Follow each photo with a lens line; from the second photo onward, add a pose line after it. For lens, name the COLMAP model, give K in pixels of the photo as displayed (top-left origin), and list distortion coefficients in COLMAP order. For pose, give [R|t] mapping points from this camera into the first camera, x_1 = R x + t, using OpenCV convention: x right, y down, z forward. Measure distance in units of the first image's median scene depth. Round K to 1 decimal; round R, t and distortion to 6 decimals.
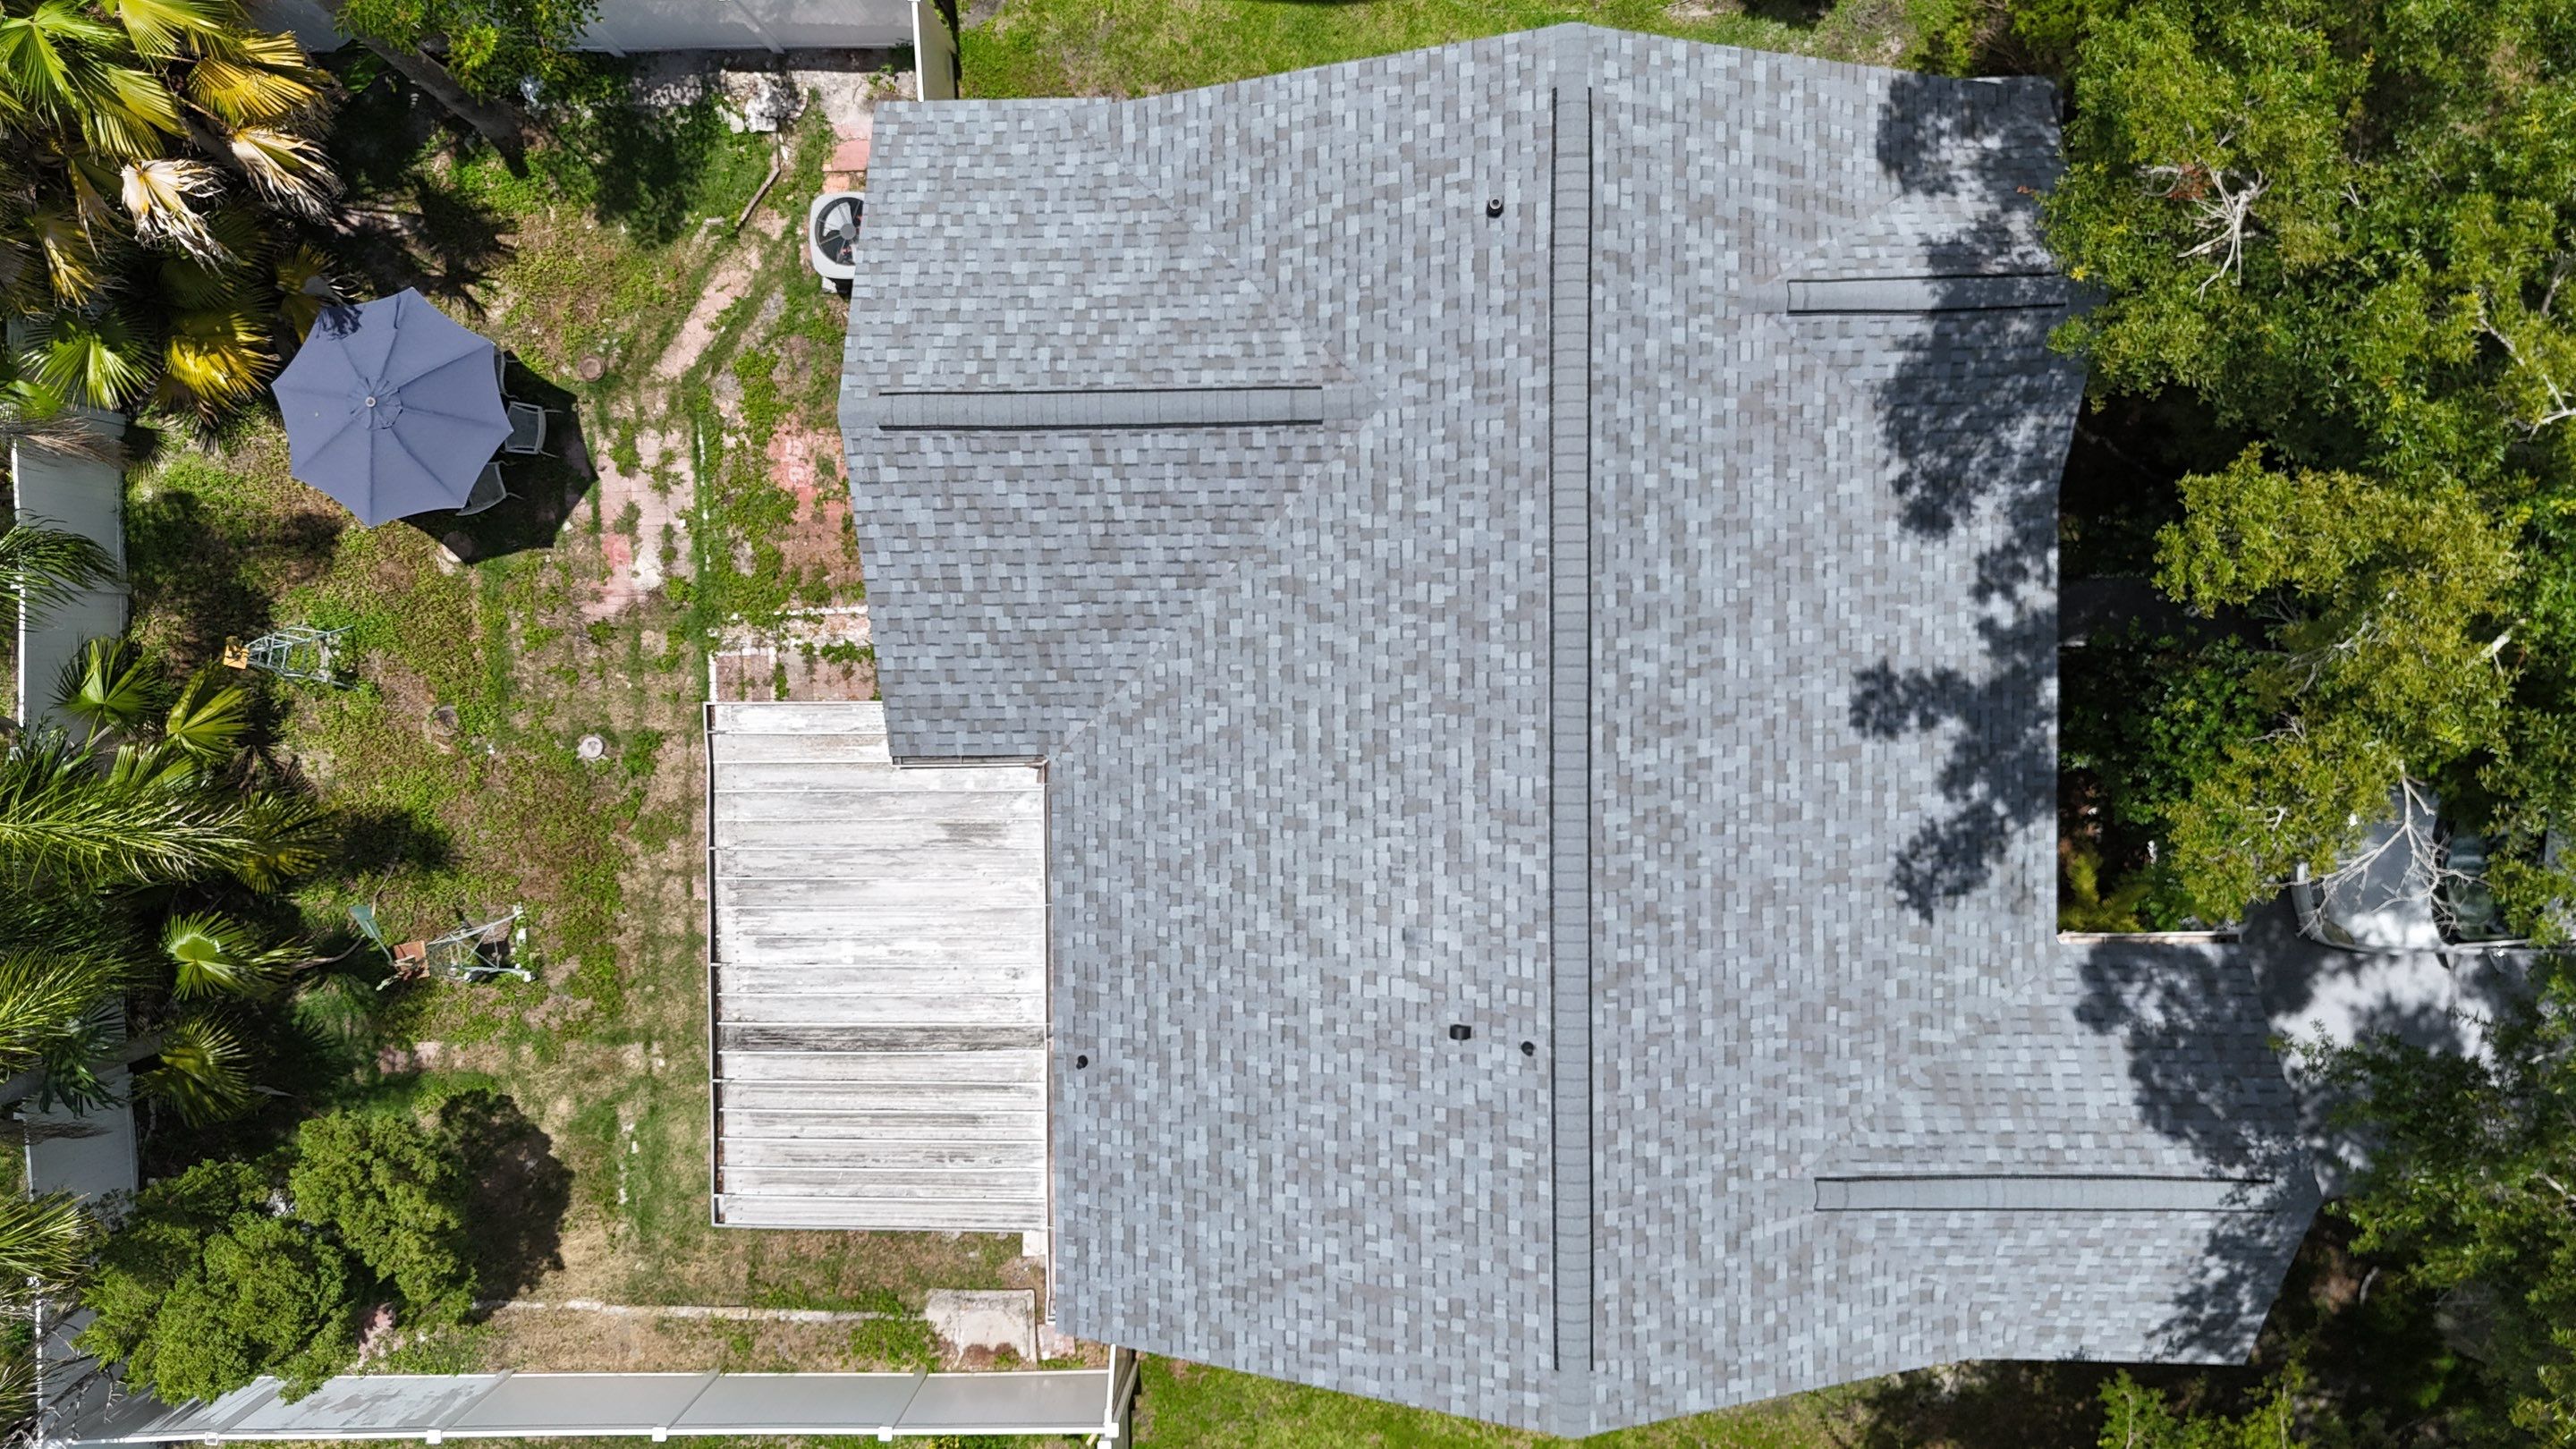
lens RADIAL K [[1915.2, 0, 1288.9], [0, 1915.2, 729.3], [0, 0, 1]] dist [0.060295, -0.068889]
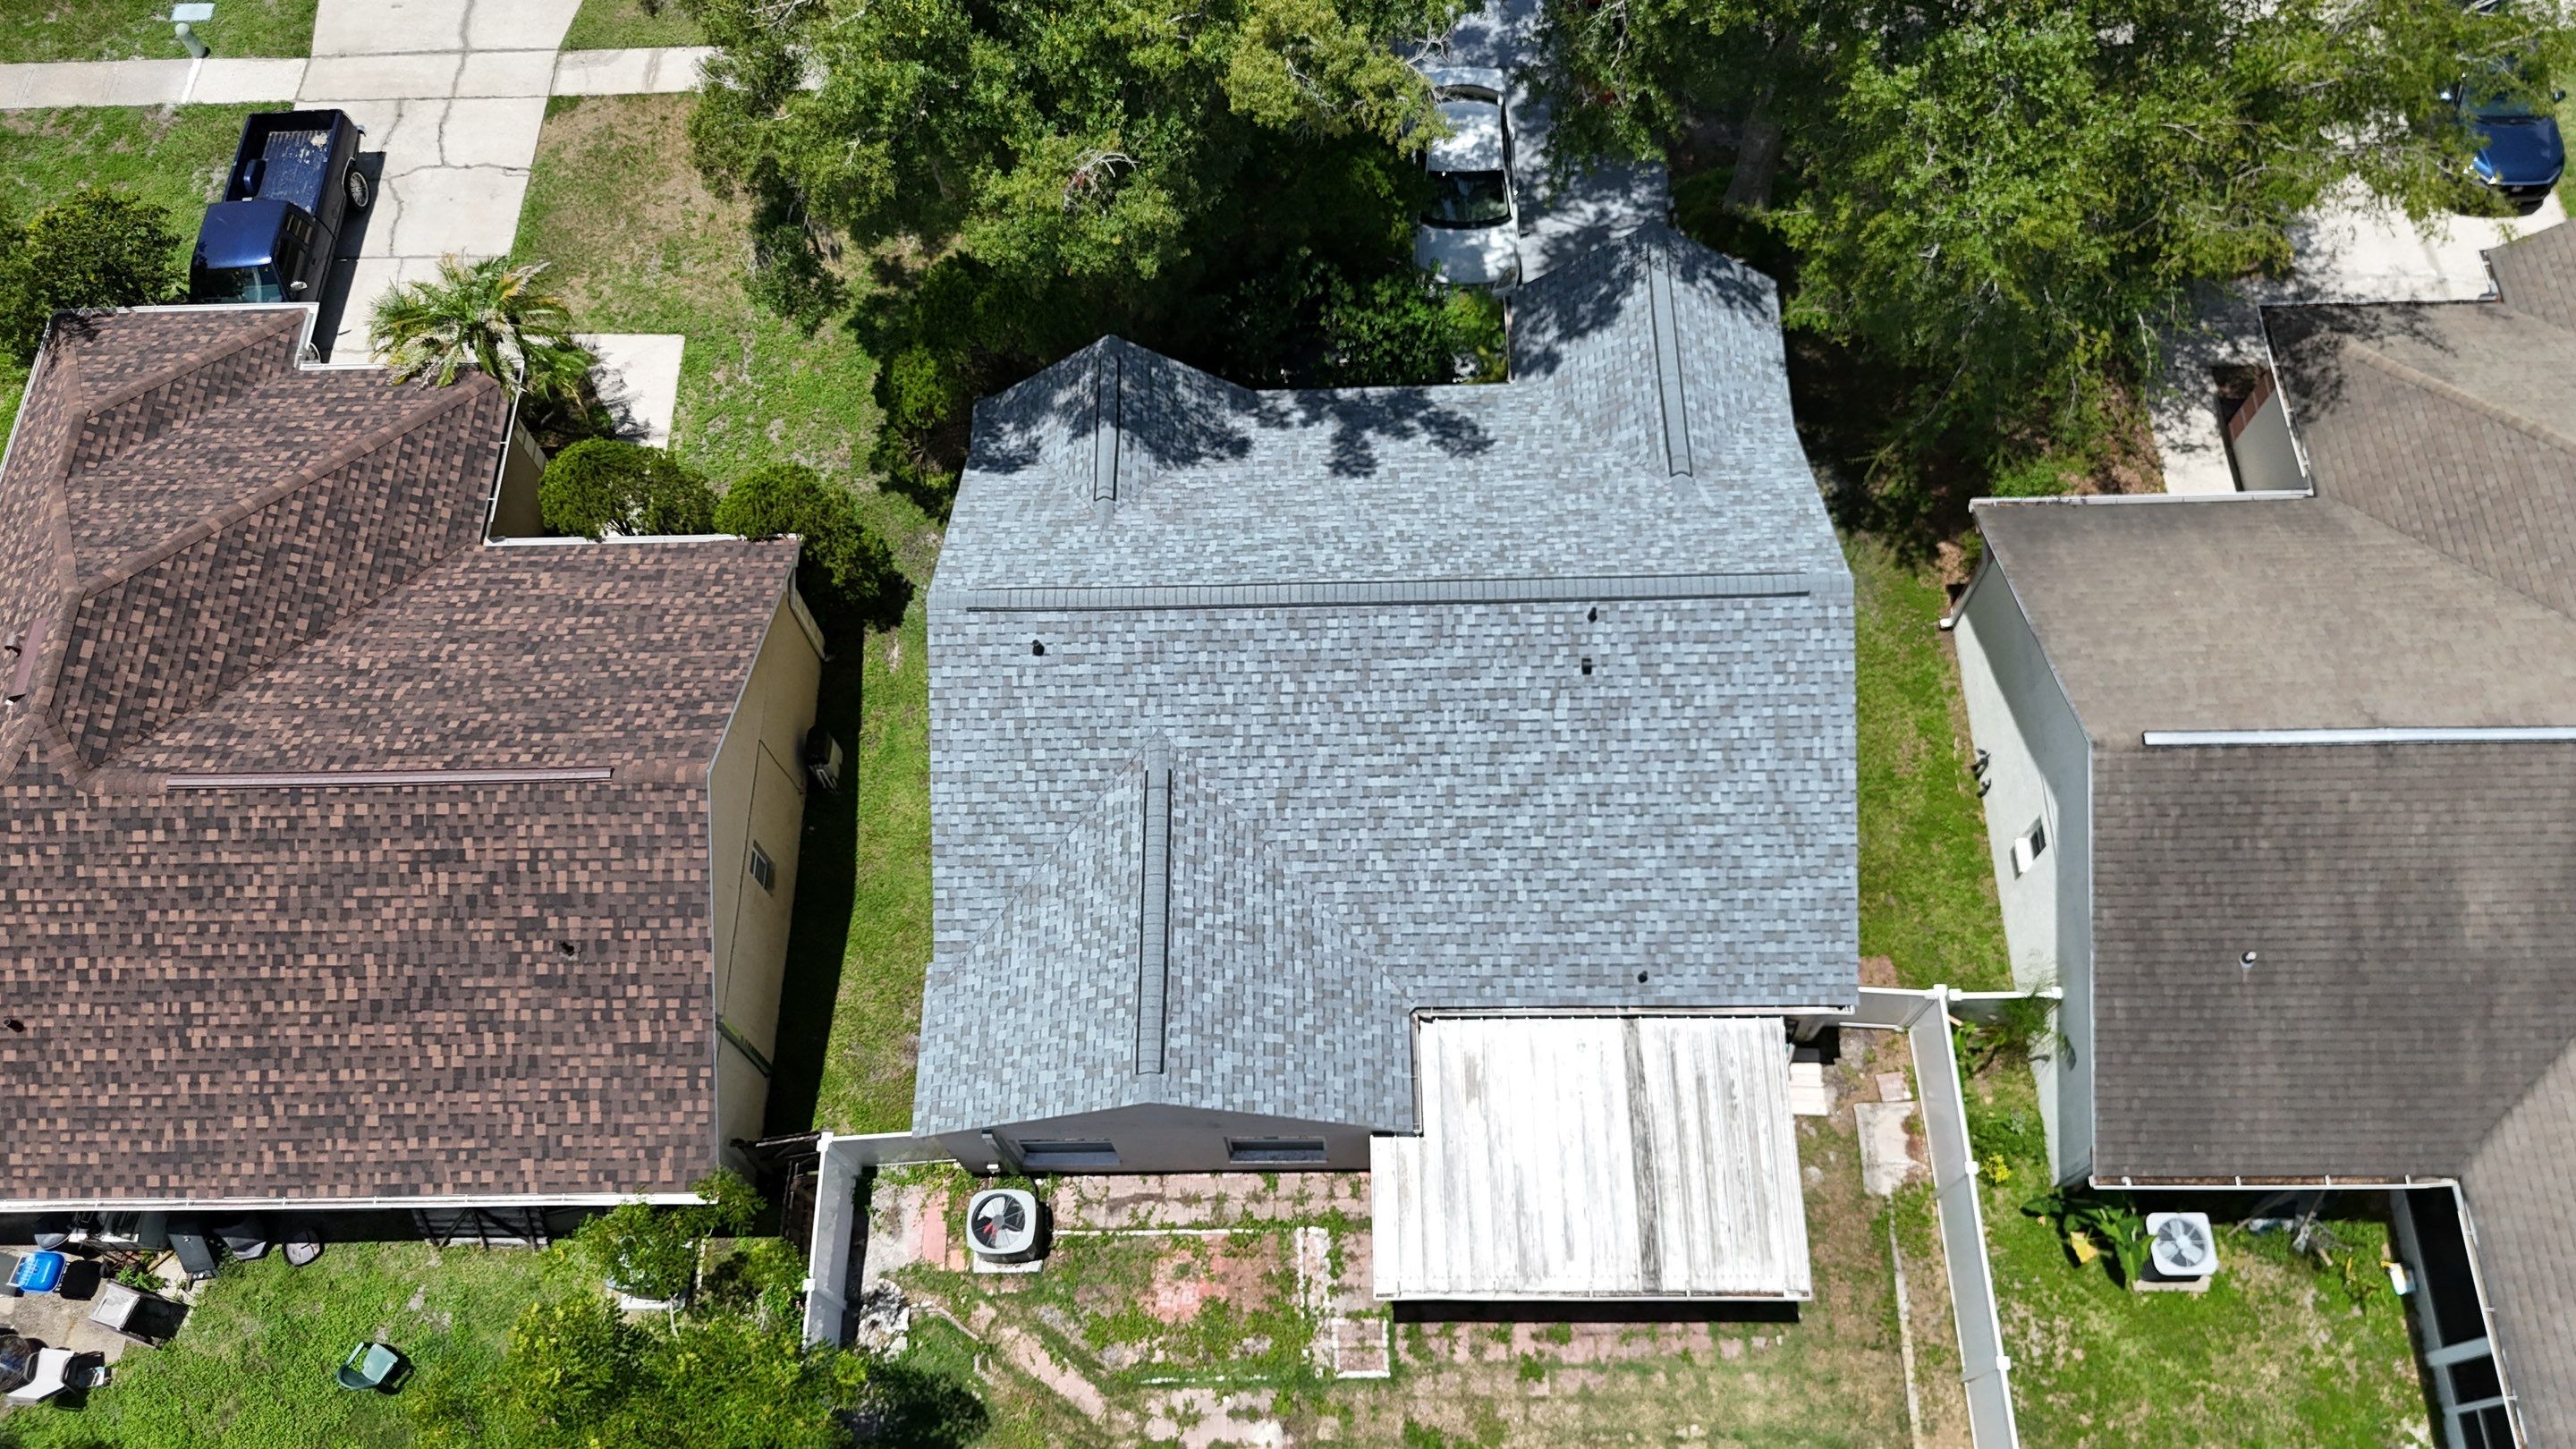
lens RADIAL K [[1915.2, 0, 1290.4], [0, 1915.2, 709.5], [0, 0, 1]] dist [0.060295, -0.068889]
pose [[0.010064, -0.883955, 0.467464, -0.585318], [0.996892, -0.027663, -0.073770, 0.036449], [0.078141, 0.466754, 0.880928, -0.274094]]
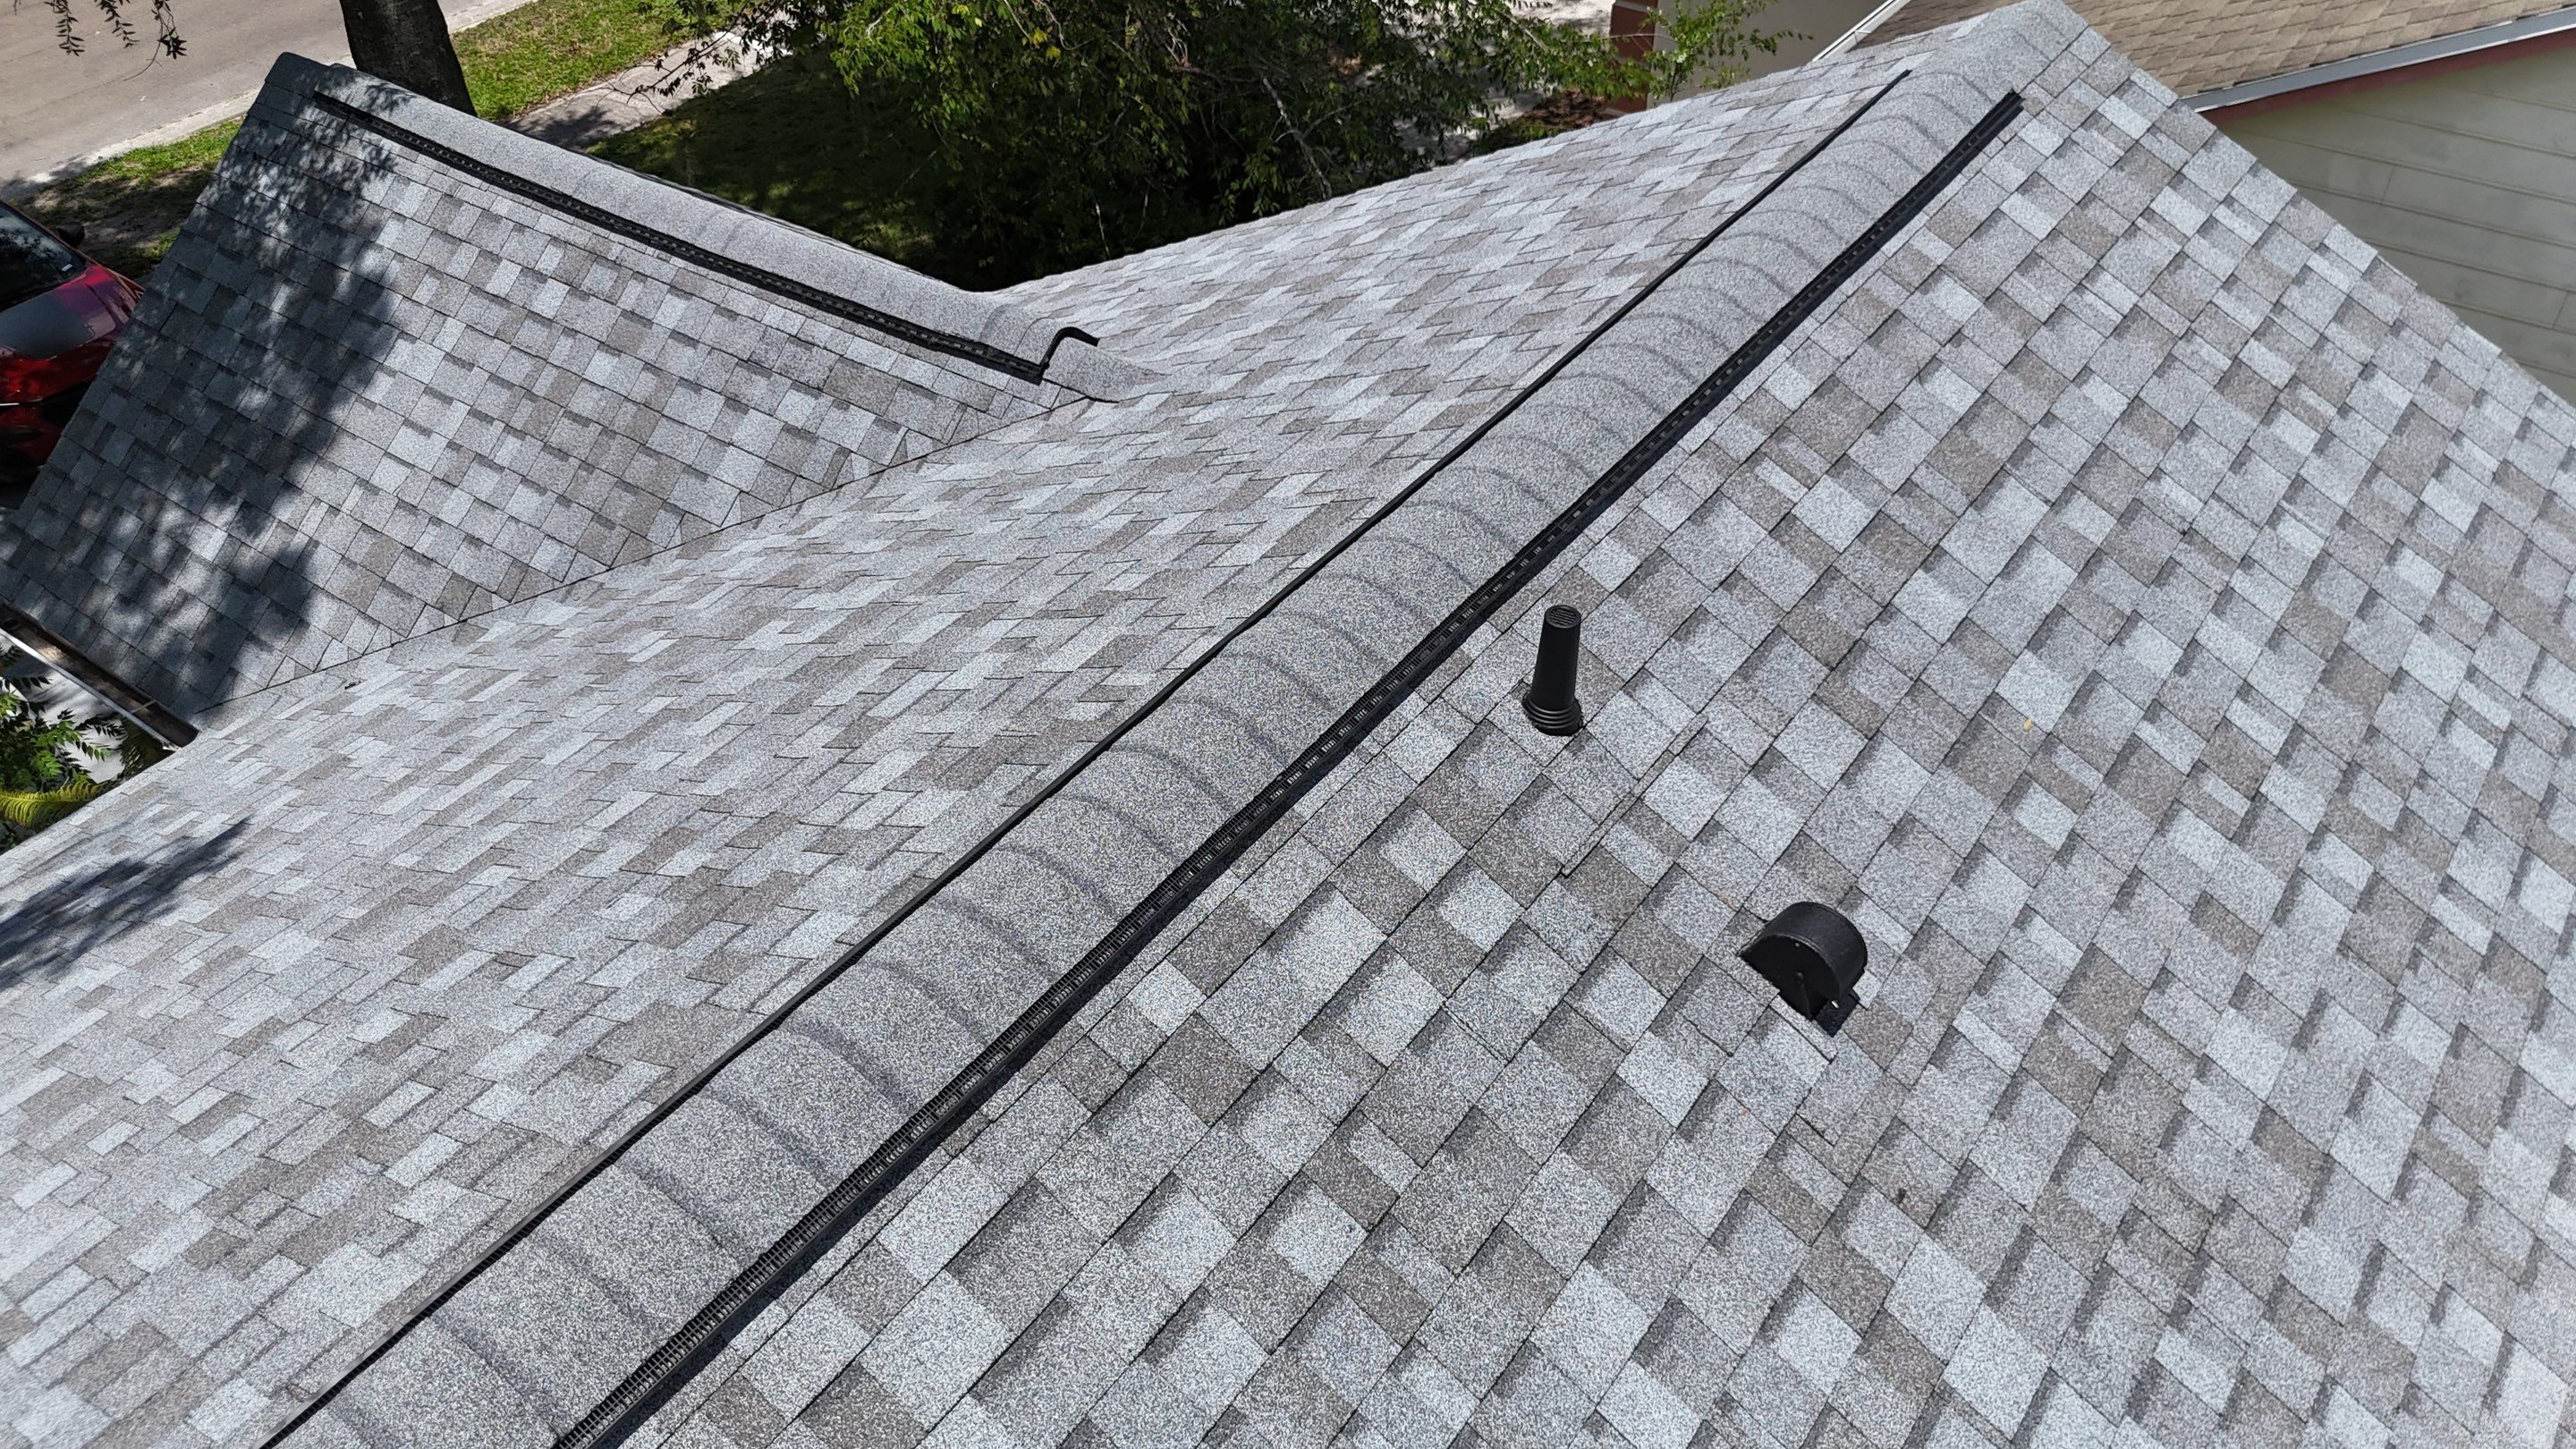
lens RADIAL K [[1915.2, 0, 1290.3], [0, 1915.2, 728.2], [0, 0, 1]] dist [0.060295, -0.068889]
pose [[-0.794117, -0.343935, 0.501085, 0.037329], [0.601090, -0.566309, 0.563901, 0.025693], [0.089824, 0.749001, 0.656452, 0.787496]]
